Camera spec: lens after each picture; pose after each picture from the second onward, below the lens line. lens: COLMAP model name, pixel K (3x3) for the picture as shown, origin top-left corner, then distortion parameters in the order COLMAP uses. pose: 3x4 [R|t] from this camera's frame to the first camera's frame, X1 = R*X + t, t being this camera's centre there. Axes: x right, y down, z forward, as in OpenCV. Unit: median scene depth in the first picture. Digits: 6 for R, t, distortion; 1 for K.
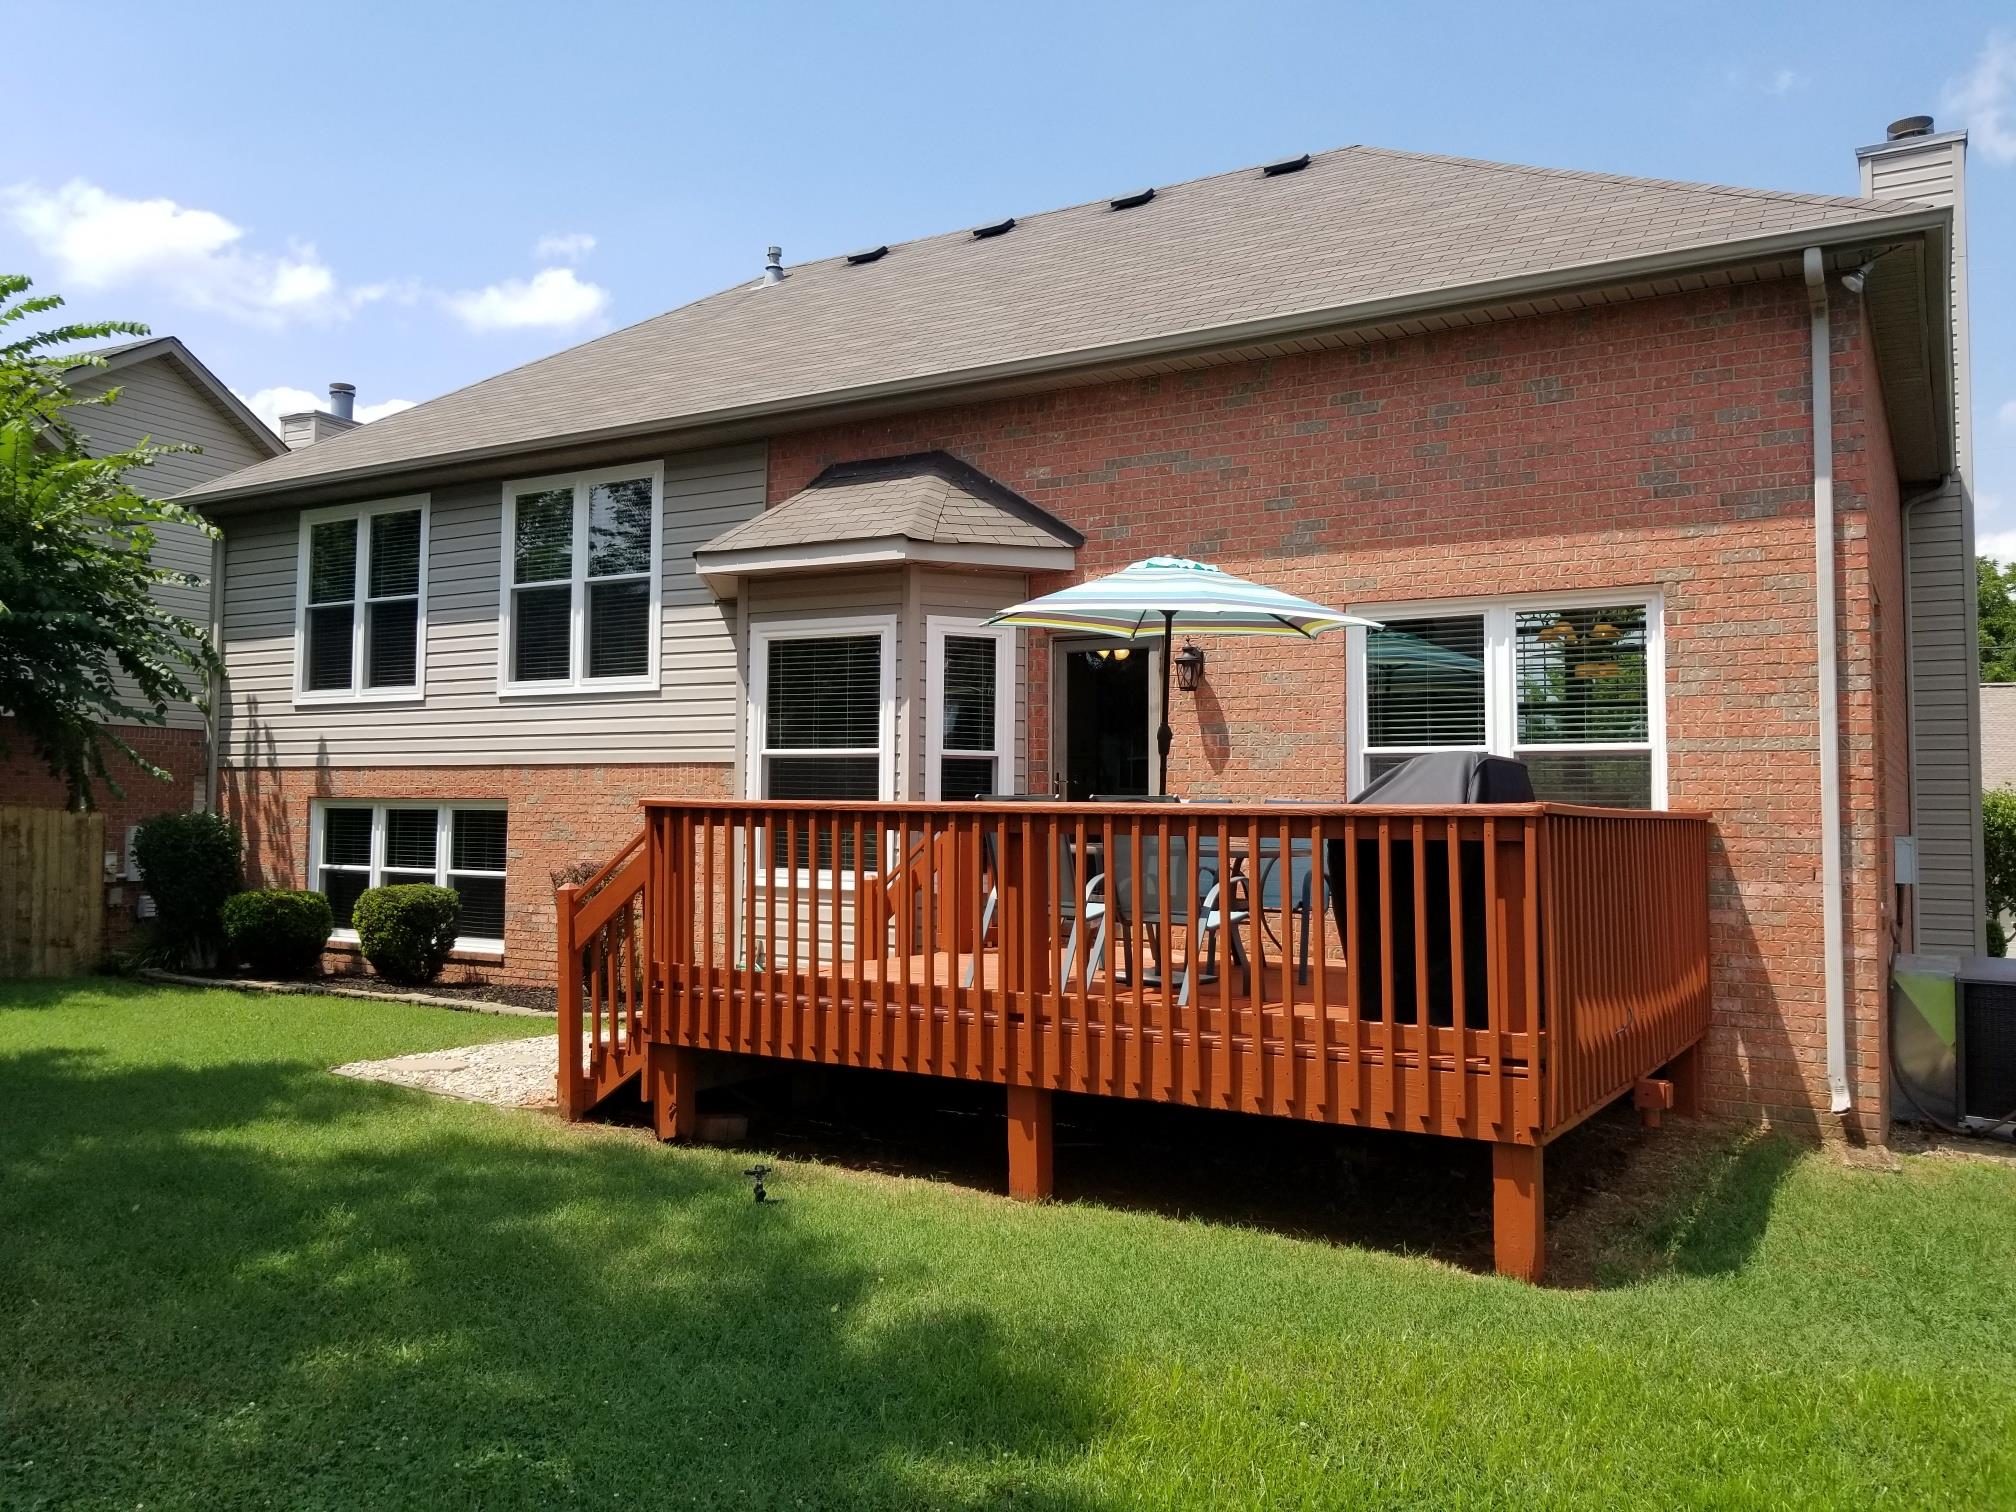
lens RADIAL K [[1569.6, 0, 1006.7], [0, 1569.6, 754.5], [0, 0, 1]] dist [0.066184, -0.109990]
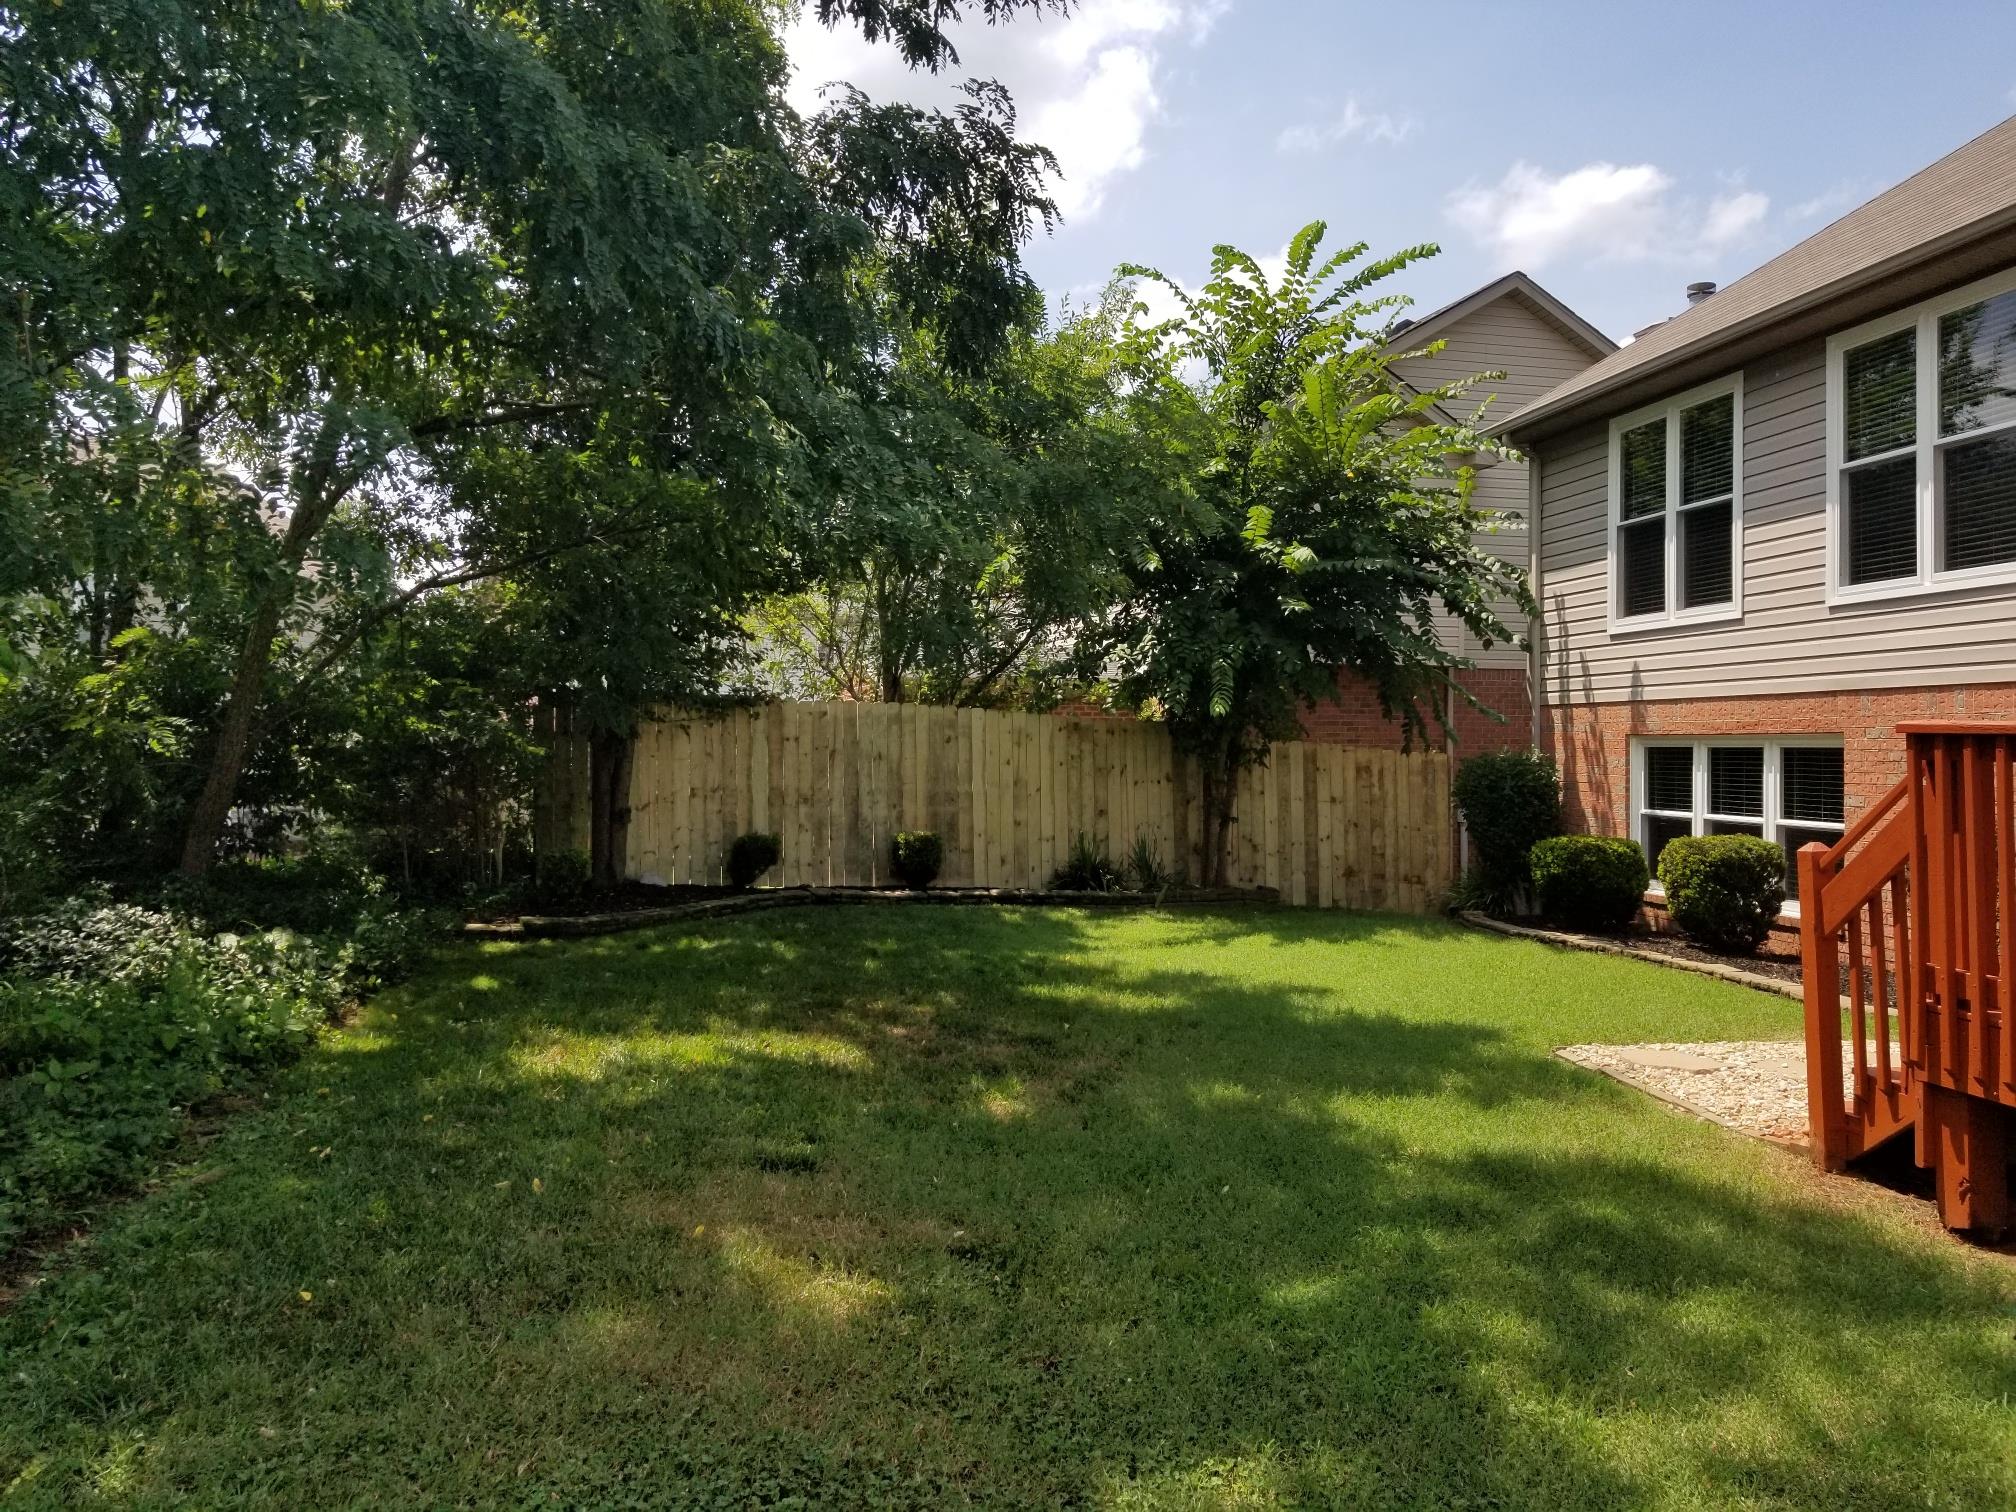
lens RADIAL K [[1569.6, 0, 1017.3], [0, 1569.6, 748.1], [0, 0, 1]] dist [0.066184, -0.109990]
pose [[0.652624, -0.008398, -0.757635, 0.019579], [0.031530, 0.999373, 0.016083, 0.009184], [0.757025, -0.034384, 0.652480, 0.149259]]
